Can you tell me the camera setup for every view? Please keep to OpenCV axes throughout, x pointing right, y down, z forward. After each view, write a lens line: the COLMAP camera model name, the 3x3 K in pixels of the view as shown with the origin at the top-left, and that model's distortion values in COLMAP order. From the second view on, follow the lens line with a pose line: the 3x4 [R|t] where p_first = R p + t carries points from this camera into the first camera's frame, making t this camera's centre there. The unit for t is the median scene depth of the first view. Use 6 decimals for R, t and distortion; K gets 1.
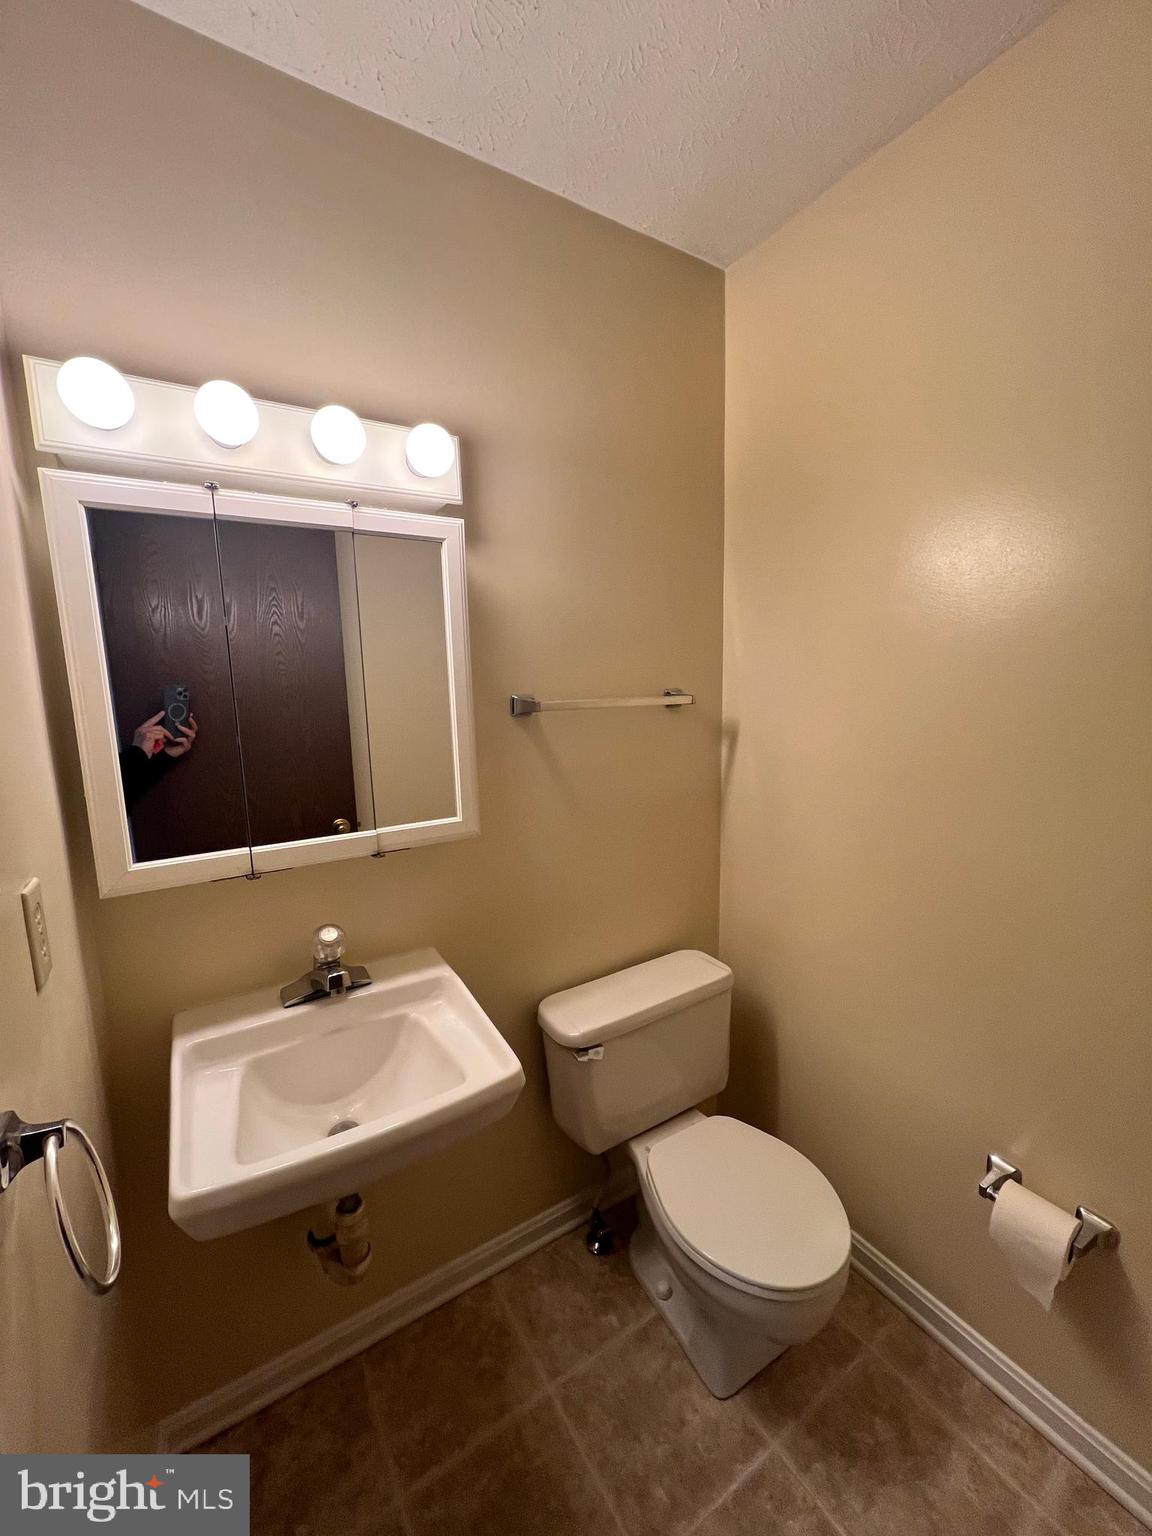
lens RADIAL K [[613.7, 0, 573.1], [0, 613.7, 768.0], [0, 0, 1]] dist [0.000541, -0.000037]
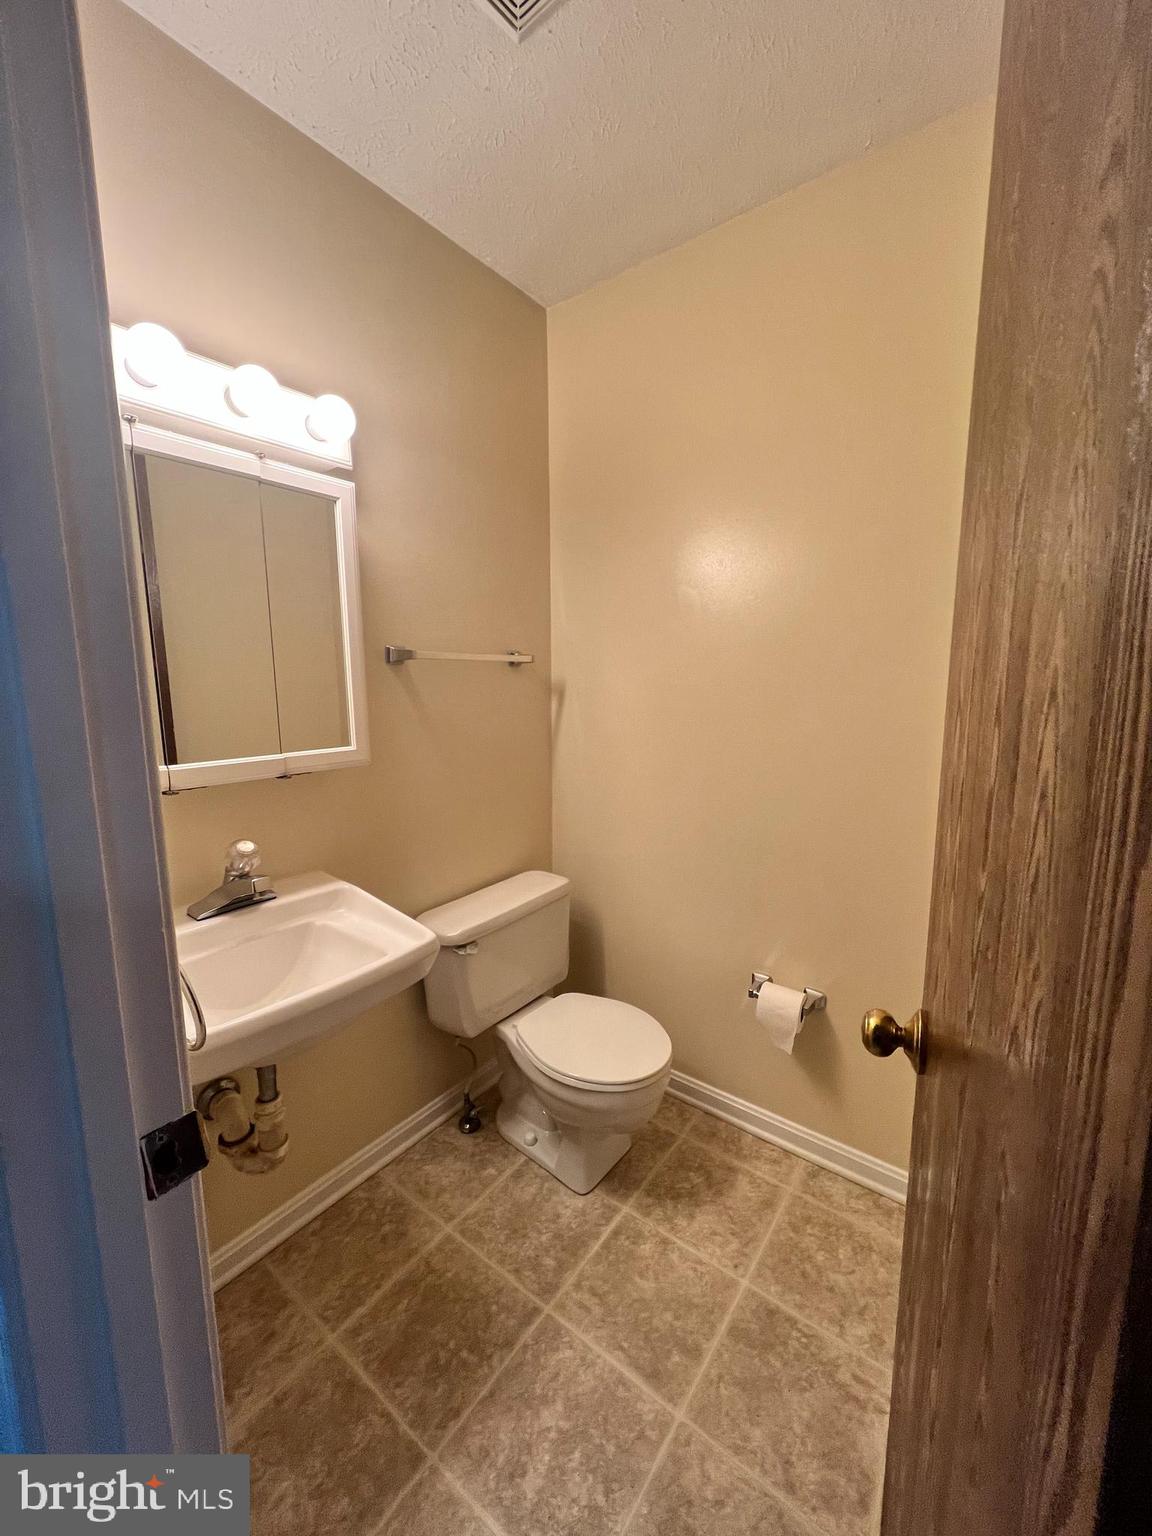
lens RADIAL K [[612.5, 0, 572.4], [0, 612.5, 768.4], [0, 0, 1]] dist [0.000621, 0.000311]
pose [[0.937290, -0.031601, 0.347115, -0.205852], [0.031614, 0.999484, 0.005625, 0.131130], [-0.347114, 0.005702, 0.937806, -0.206976]]
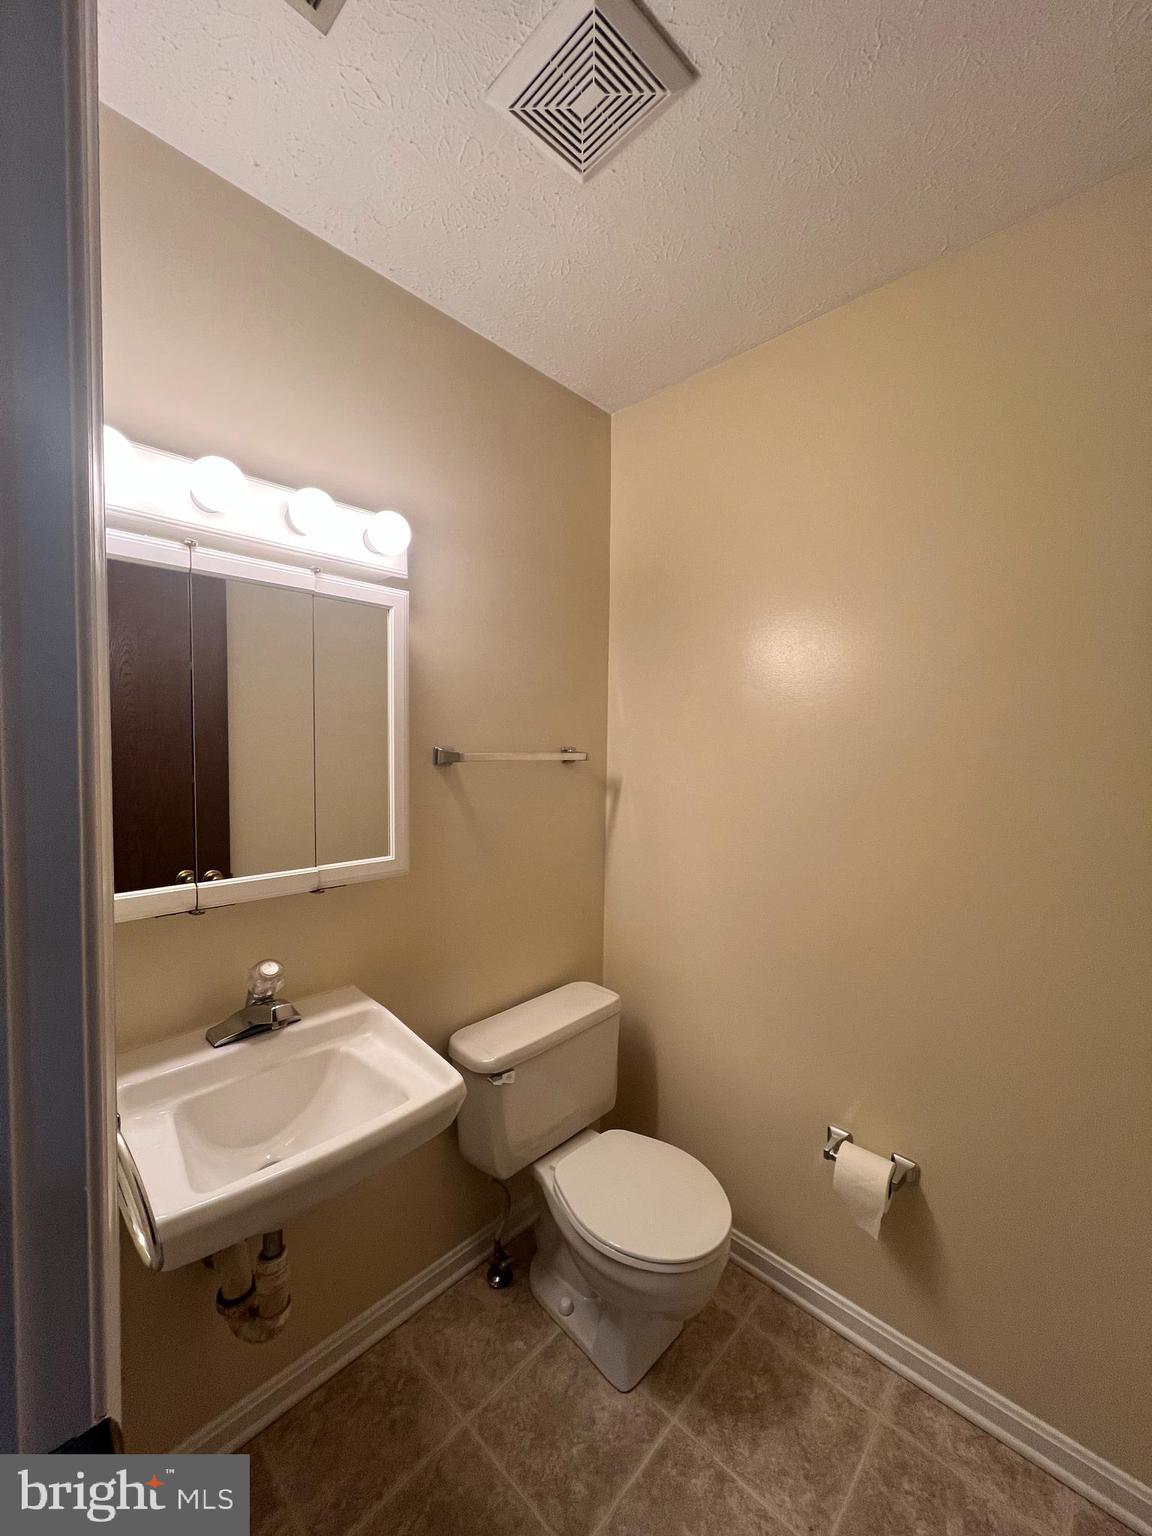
lens RADIAL K [[612.5, 0, 572.4], [0, 612.5, 768.4], [0, 0, 1]] dist [0.000621, 0.000311]
pose [[0.968411, 0.025969, 0.248002, -0.153702], [-0.000864, 0.994906, -0.100805, 0.035942], [-0.249356, 0.097407, 0.963501, -0.138635]]
